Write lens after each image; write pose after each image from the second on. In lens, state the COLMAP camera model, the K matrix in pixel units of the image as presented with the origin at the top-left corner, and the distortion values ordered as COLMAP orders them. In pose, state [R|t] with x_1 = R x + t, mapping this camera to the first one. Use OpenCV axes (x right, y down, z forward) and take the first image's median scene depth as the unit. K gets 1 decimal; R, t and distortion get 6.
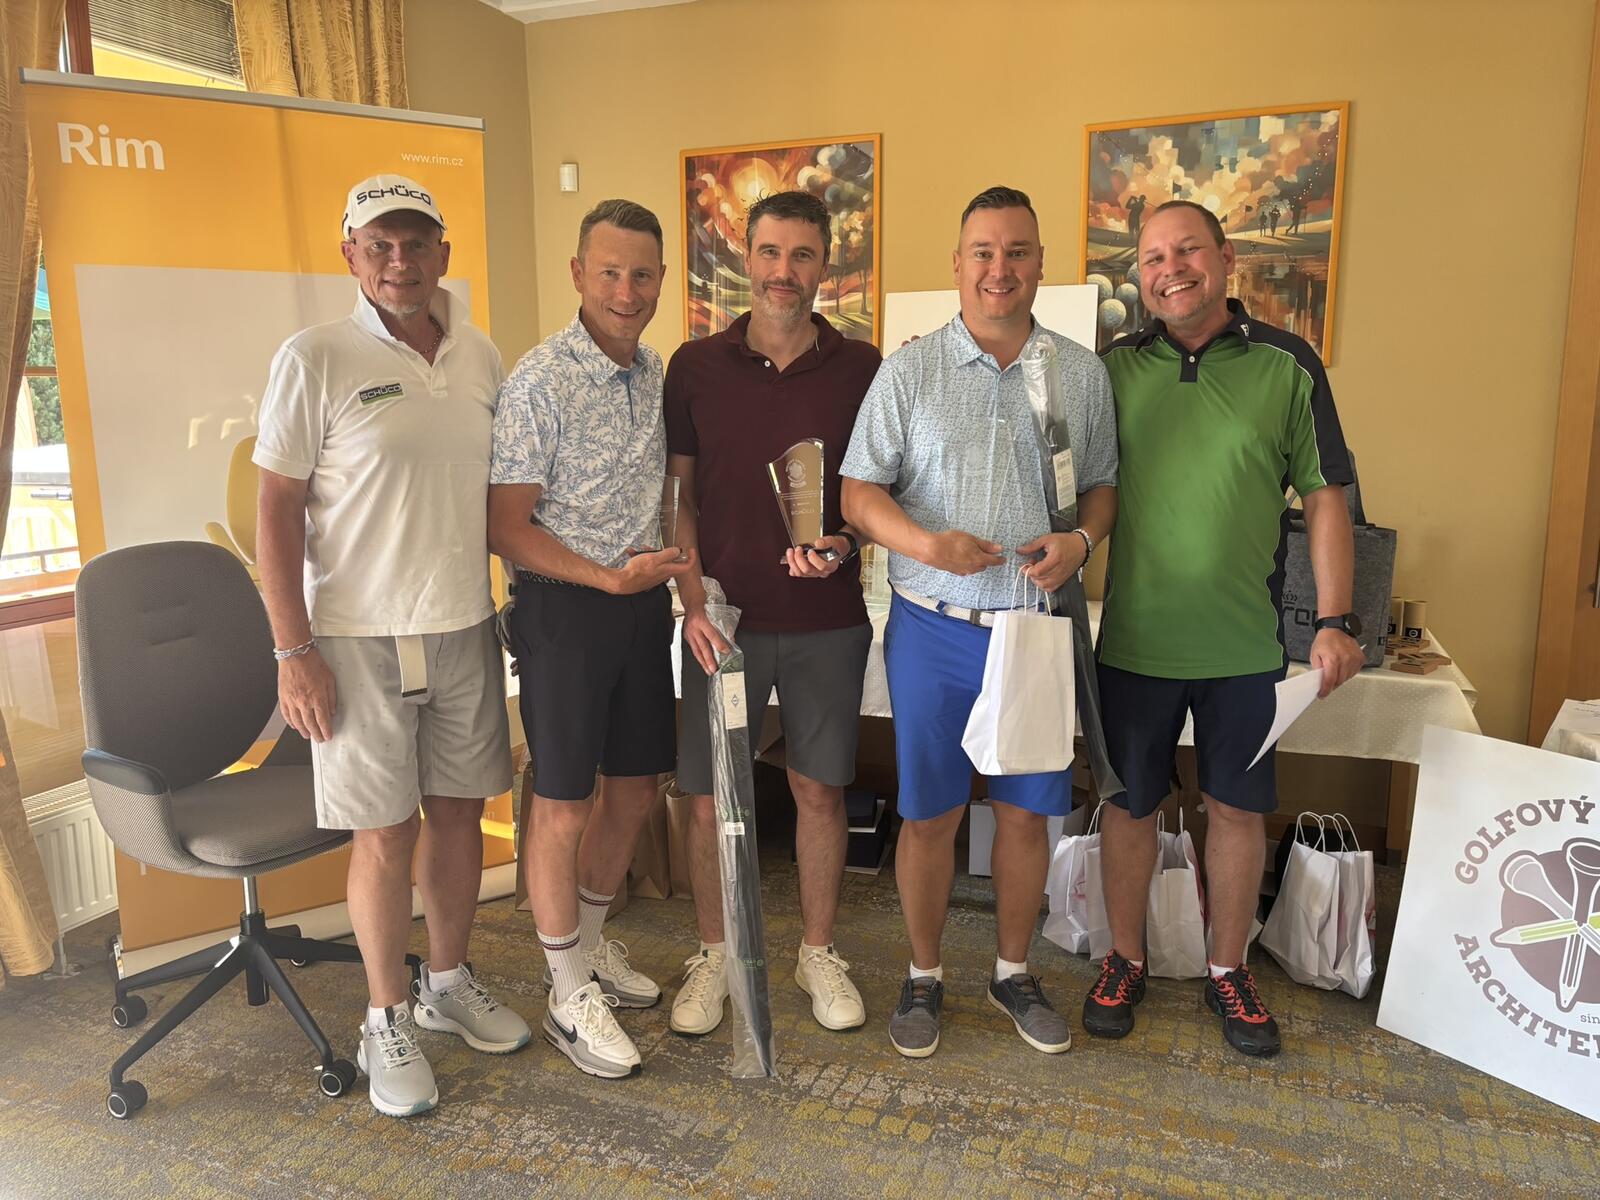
lens RADIAL K [[1230.0, 0, 802.0], [0, 1230.0, 593.3], [0, 0, 1]] dist [0.075205, -0.092019]
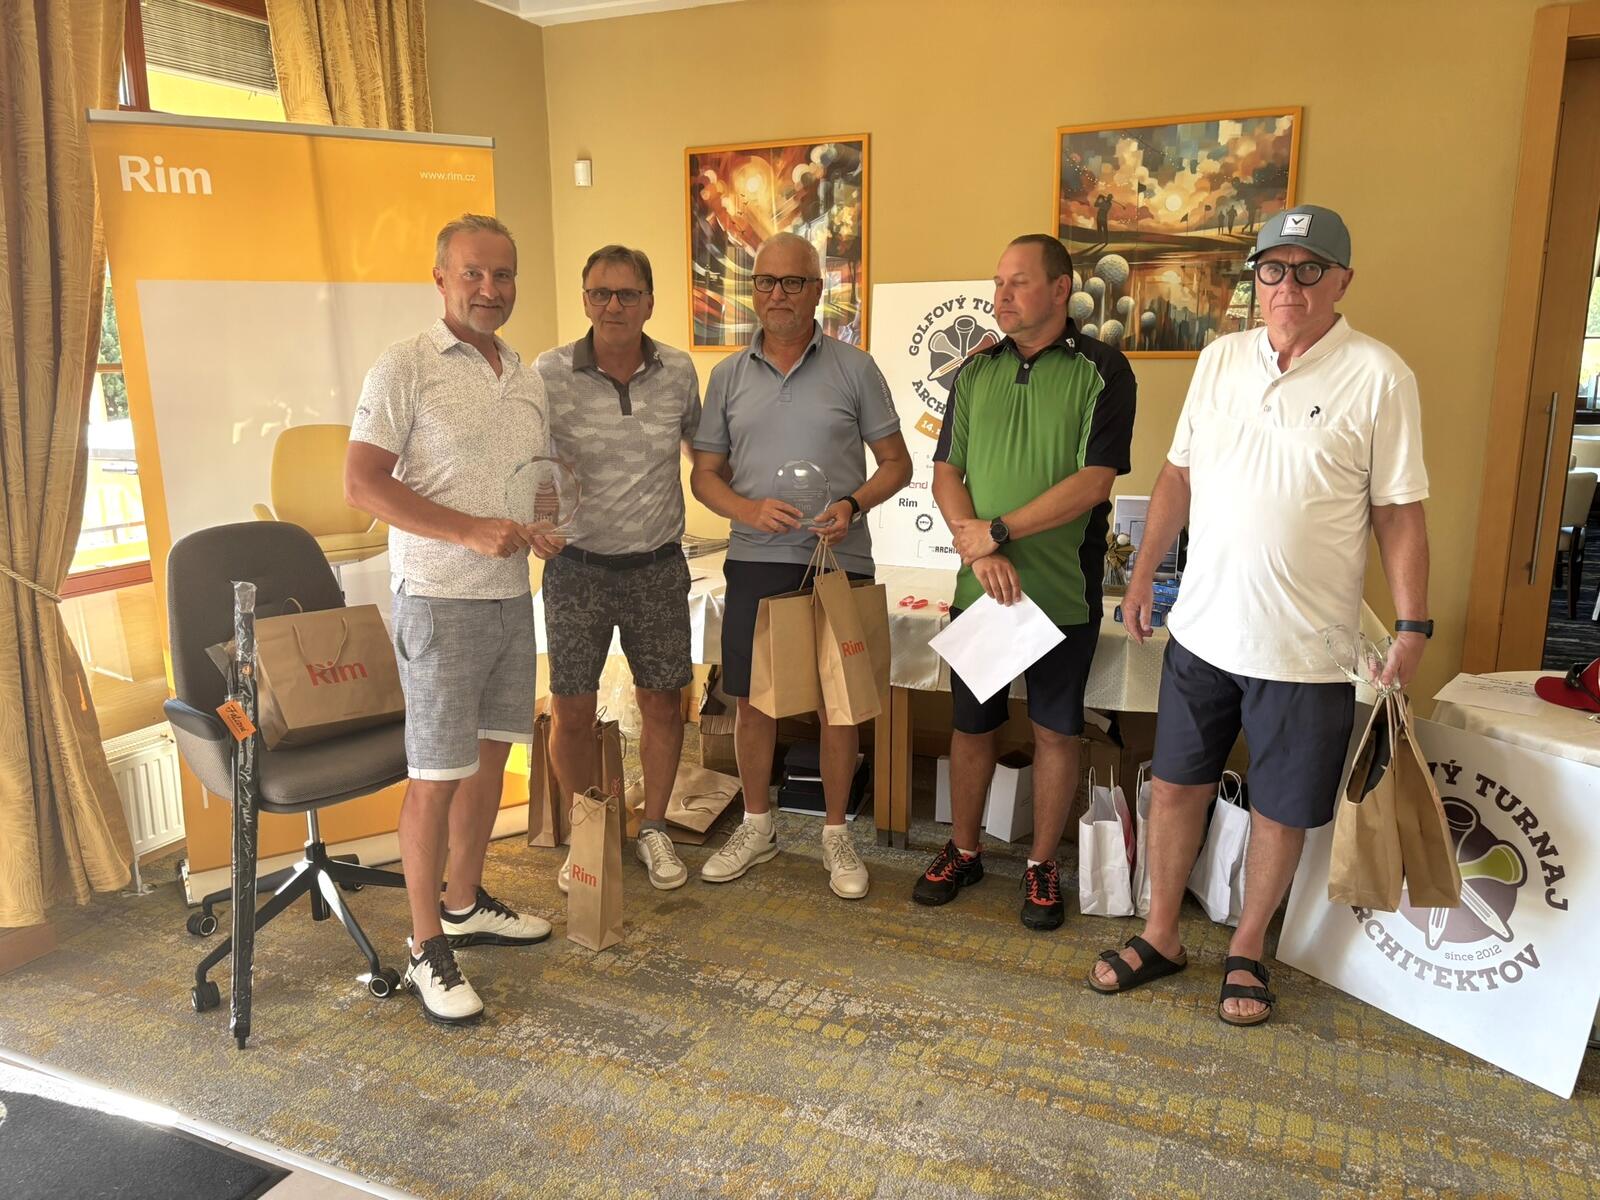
lens RADIAL K [[1240.9, 0, 791.2], [0, 1240.9, 607.9], [0, 0, 1]] dist [0.029577, -0.012032]
pose [[0.998735, 0.009029, -0.049469, 0.077841], [-0.006566, 0.998741, 0.049728, -0.023975], [0.049855, -0.049340, 0.997537, -0.132048]]
